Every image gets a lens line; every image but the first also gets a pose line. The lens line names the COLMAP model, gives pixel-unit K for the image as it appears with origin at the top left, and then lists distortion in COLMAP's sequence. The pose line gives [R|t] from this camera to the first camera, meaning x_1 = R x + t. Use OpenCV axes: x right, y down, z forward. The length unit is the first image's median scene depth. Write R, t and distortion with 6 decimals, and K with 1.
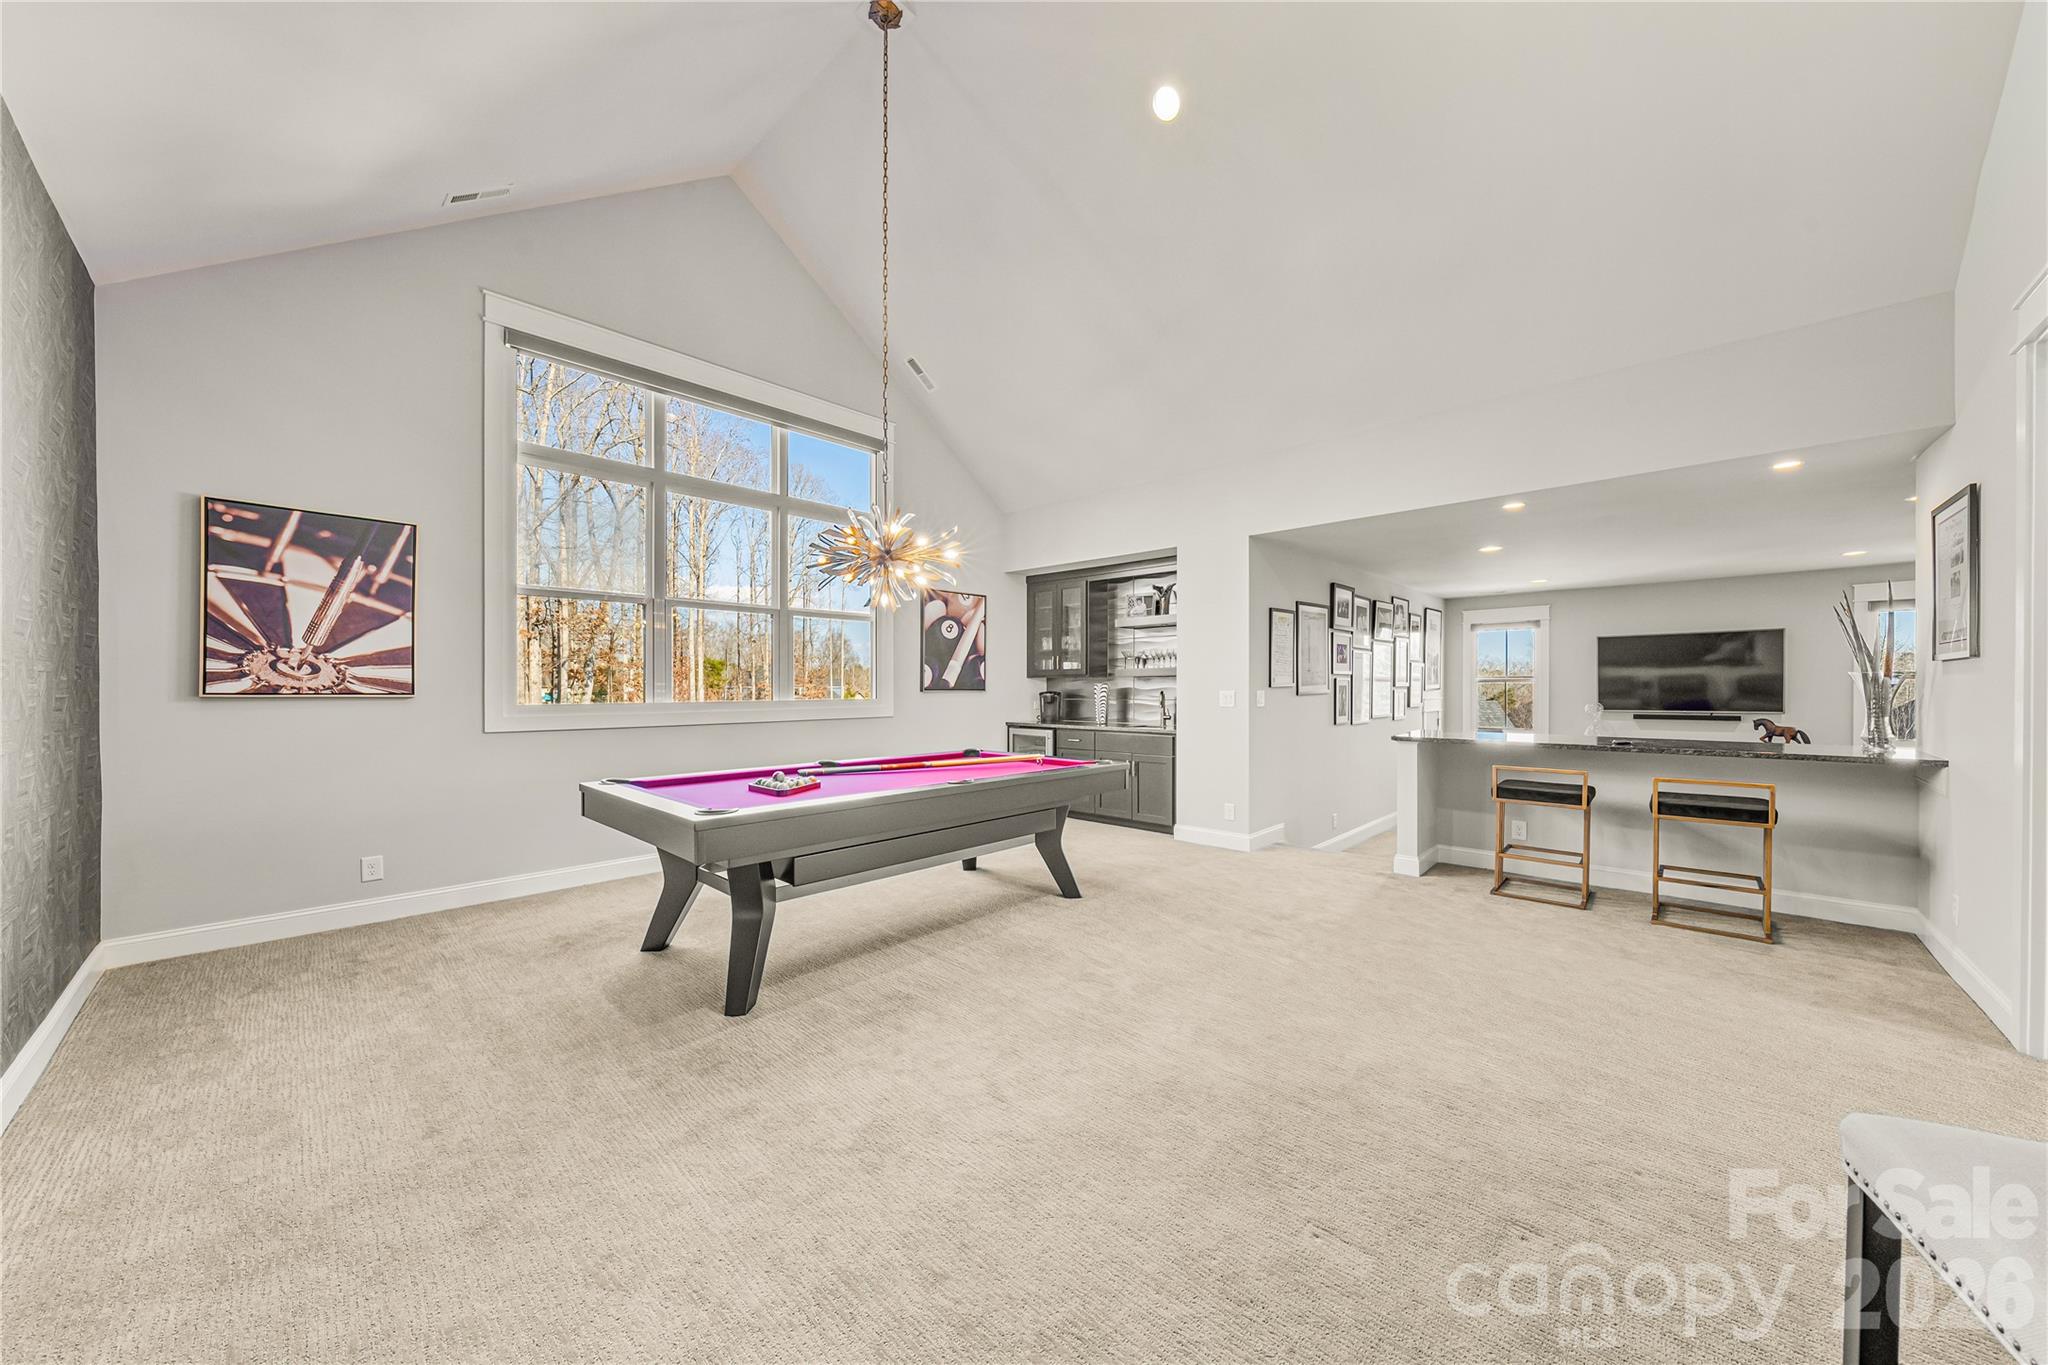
lens RADIAL K [[706.8, 0, 1023.9], [0, 706.8, 686.9], [0, 0, 1]] dist [0.001761, 0.000532]
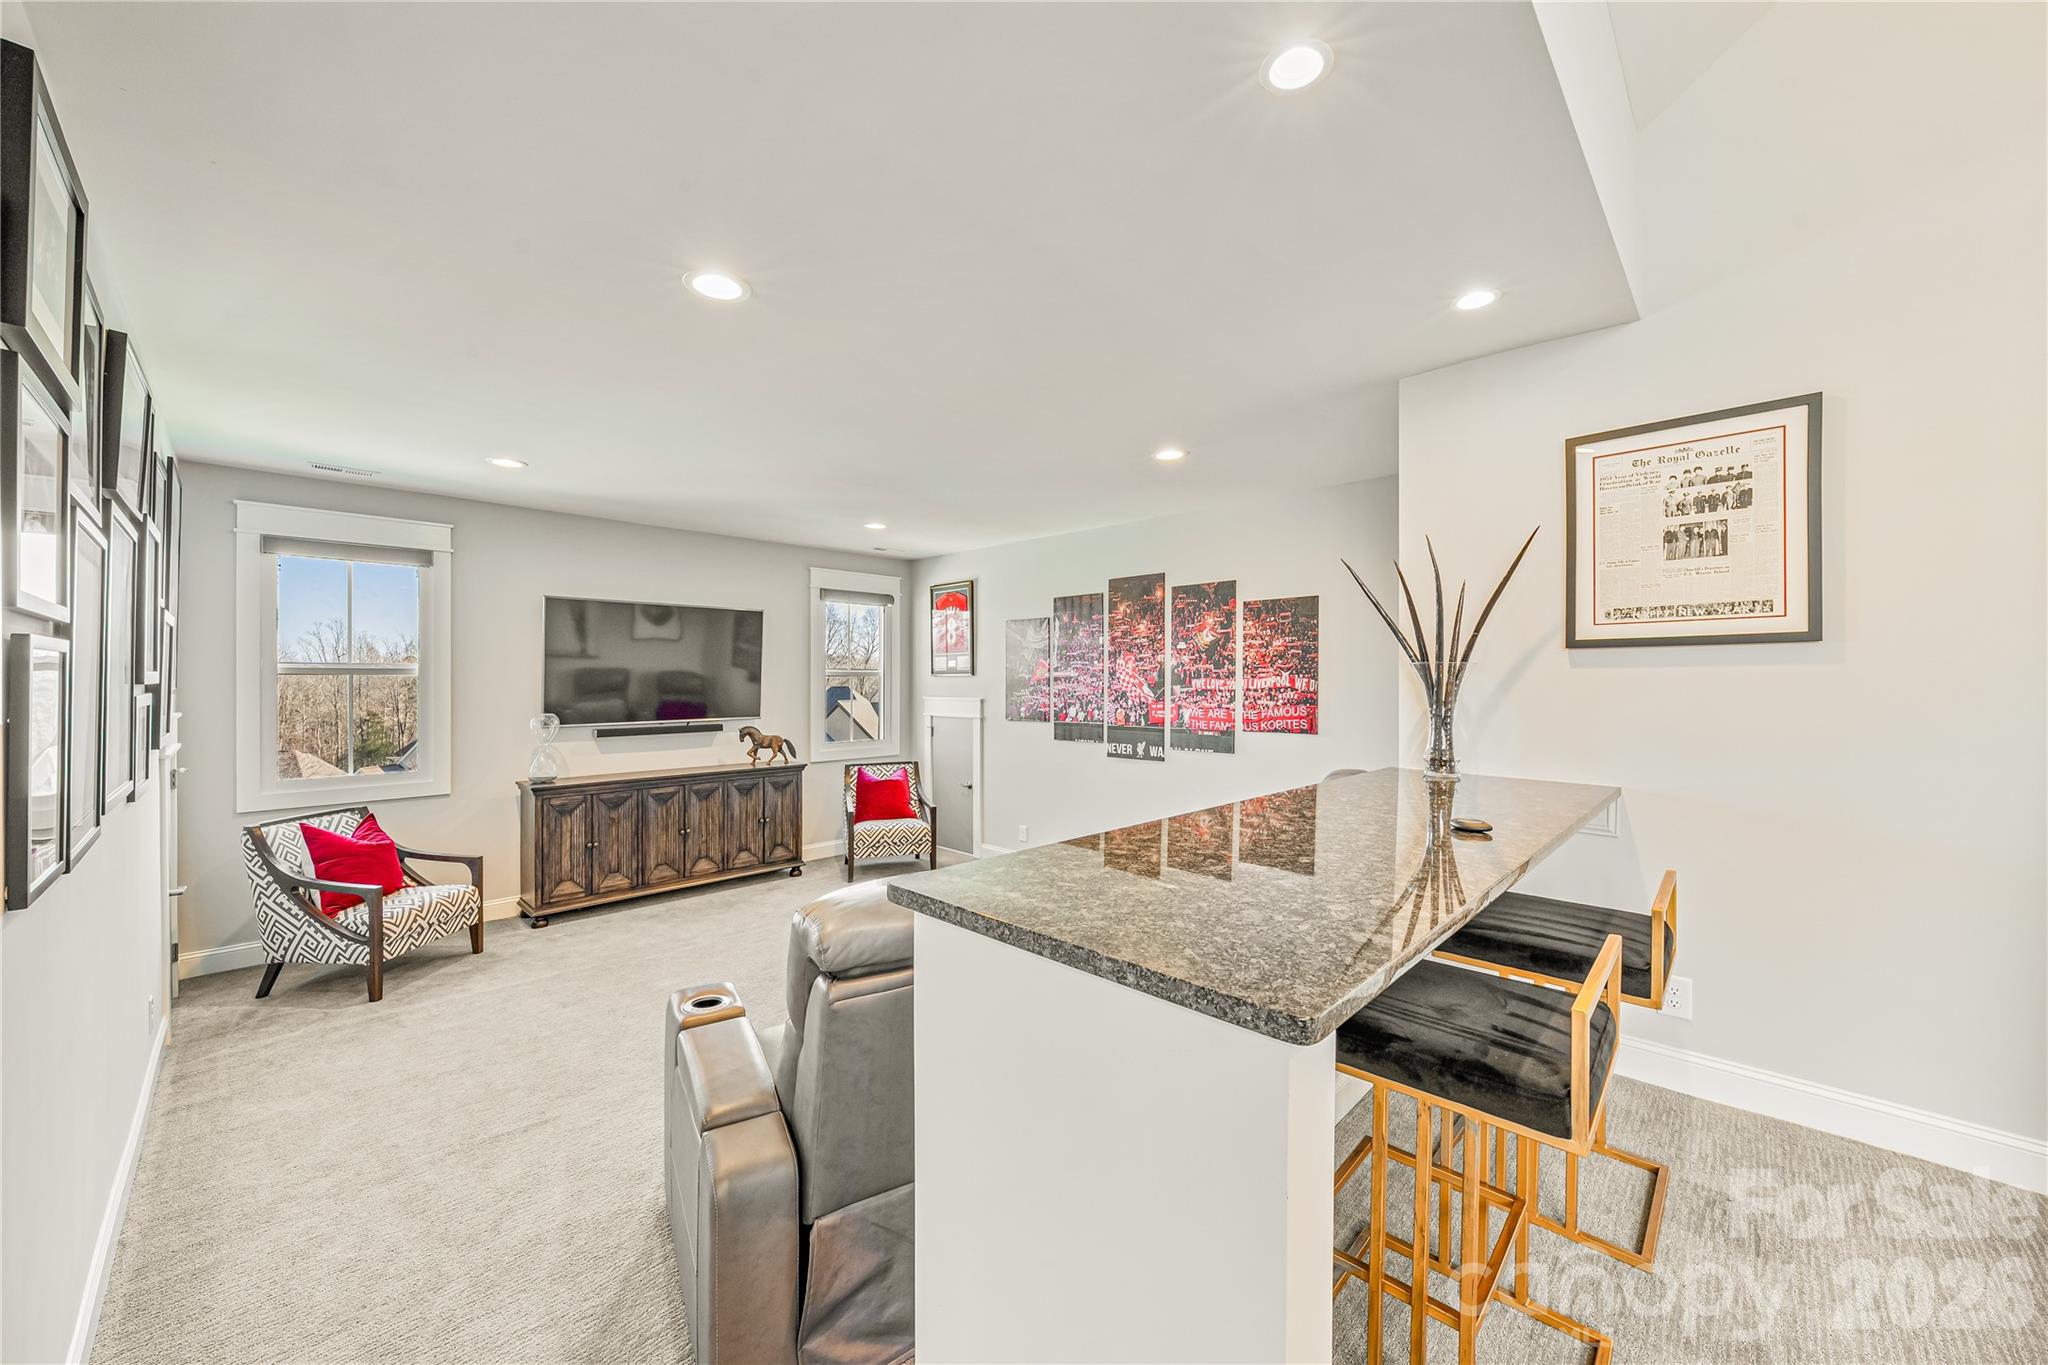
lens RADIAL K [[757.0, 0, 1023.9], [0, 757.0, 682.9], [0, 0, 1]] dist [-0.000481, -0.000031]
pose [[0.009489, 0.003385, 0.999949, 0.228600], [-0.002011, 0.999992, -0.003366, 0.000218], [-0.999953, -0.001978, 0.009496, 0.676425]]
